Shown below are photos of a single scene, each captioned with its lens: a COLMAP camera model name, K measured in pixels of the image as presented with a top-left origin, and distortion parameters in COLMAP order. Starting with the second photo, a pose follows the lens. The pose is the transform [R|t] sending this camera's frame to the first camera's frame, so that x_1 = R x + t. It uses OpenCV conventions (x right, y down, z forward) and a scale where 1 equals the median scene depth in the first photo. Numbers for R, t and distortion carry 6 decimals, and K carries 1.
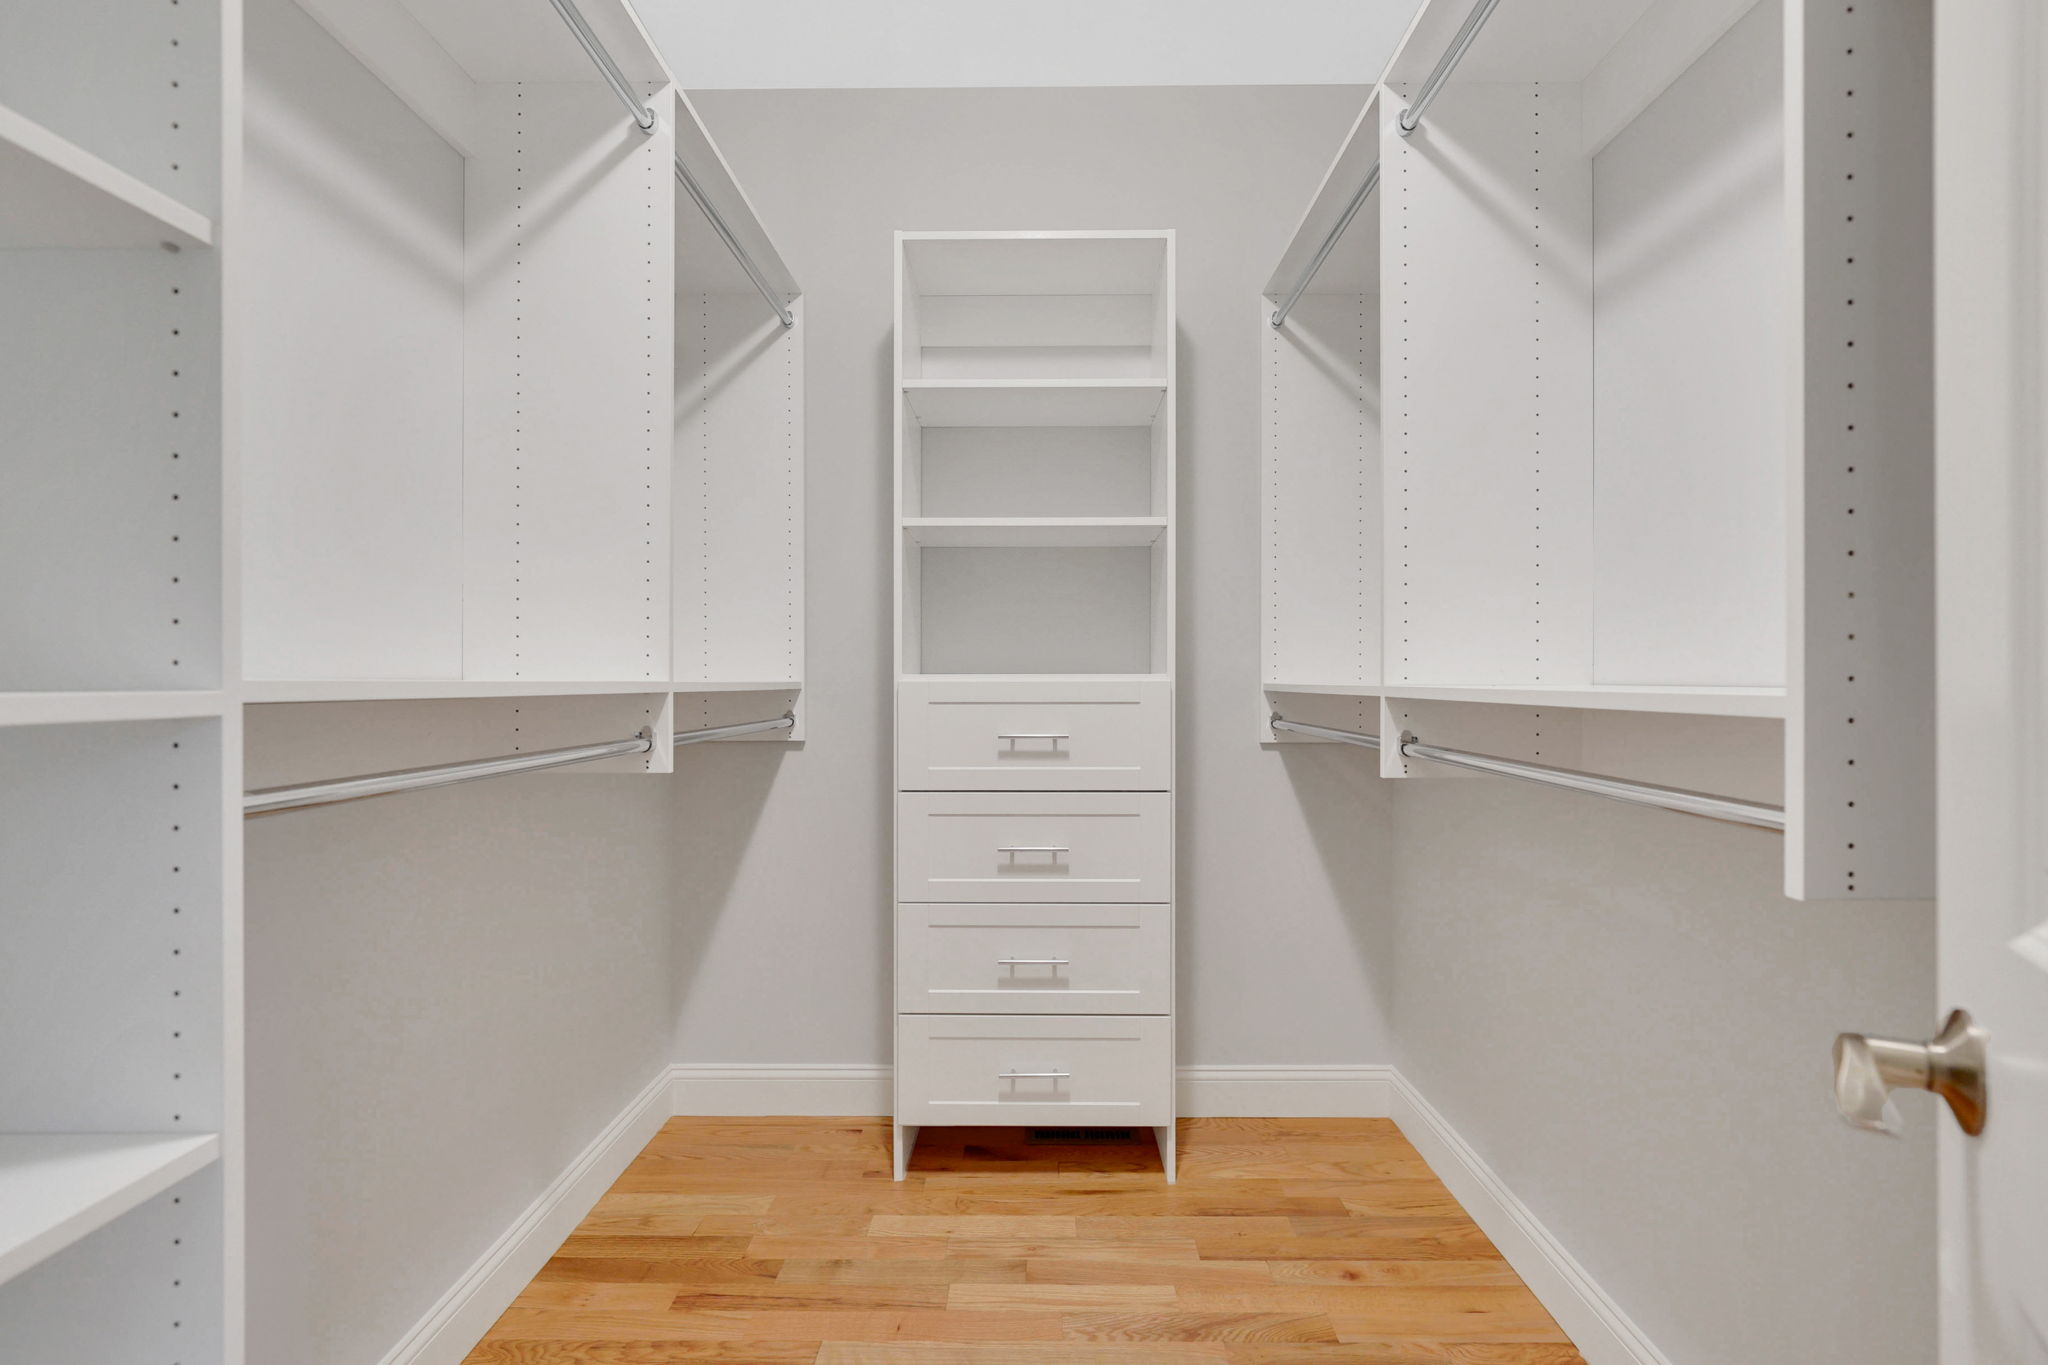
lens RADIAL K [[954.2, 0, 1022.7], [0, 954.2, 688.7], [0, 0, 1]] dist [-0.014520, -0.000327]
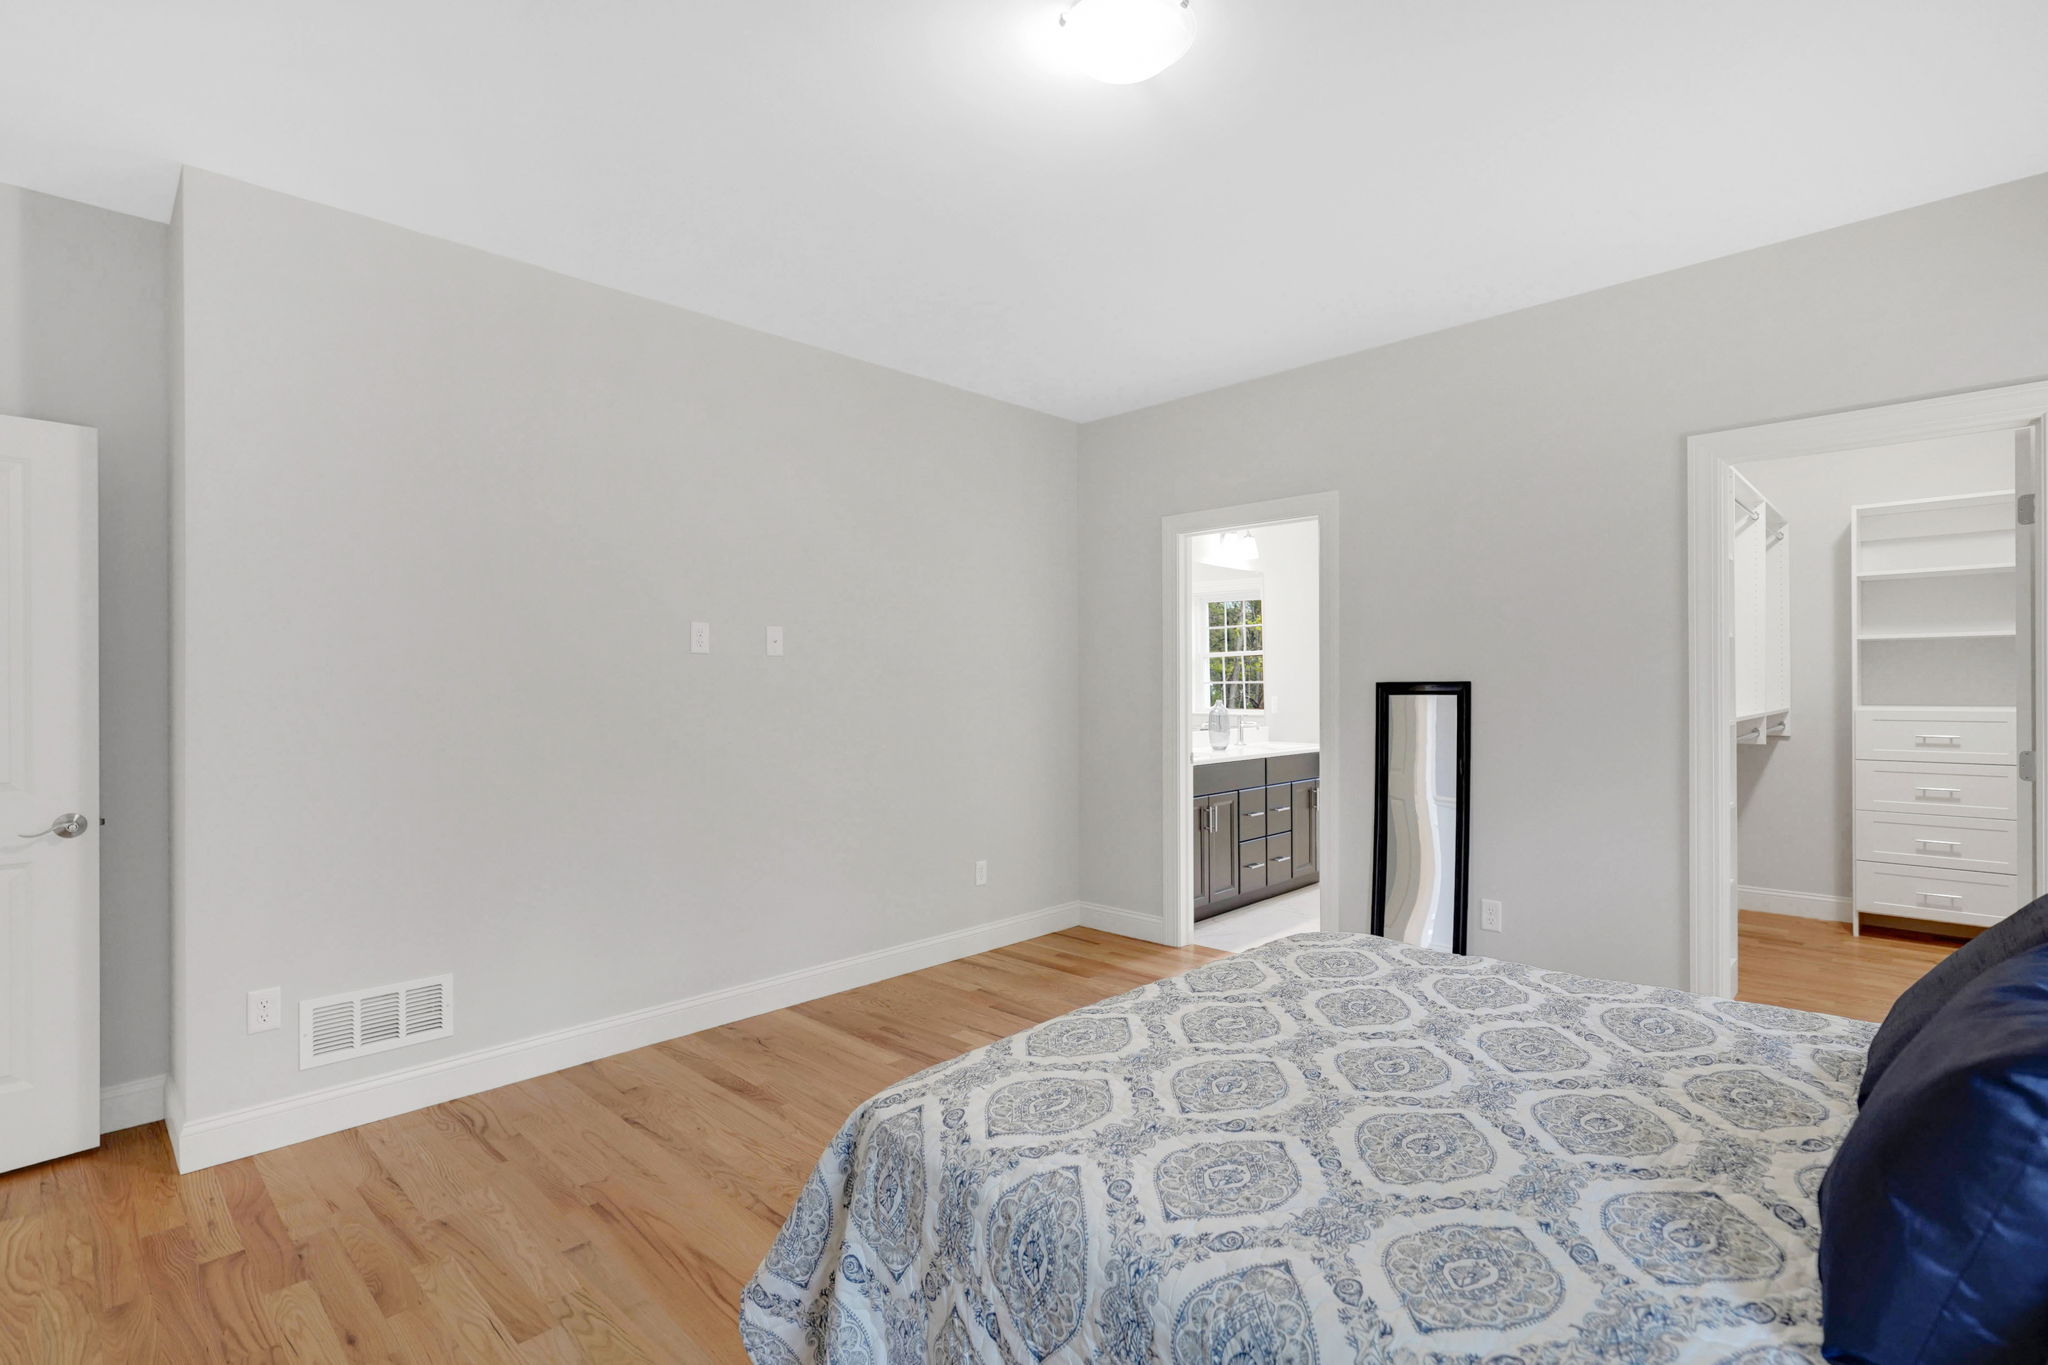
lens RADIAL K [[954.2, 0, 1045.2], [0, 954.2, 683.9], [0, 0, 1]] dist [-0.014520, -0.000327]
pose [[0.740274, -0.004403, -0.672291, -0.049448], [0.005214, 0.999986, -0.000808, -0.075253], [0.672285, -0.002908, 0.740287, -1.855160]]
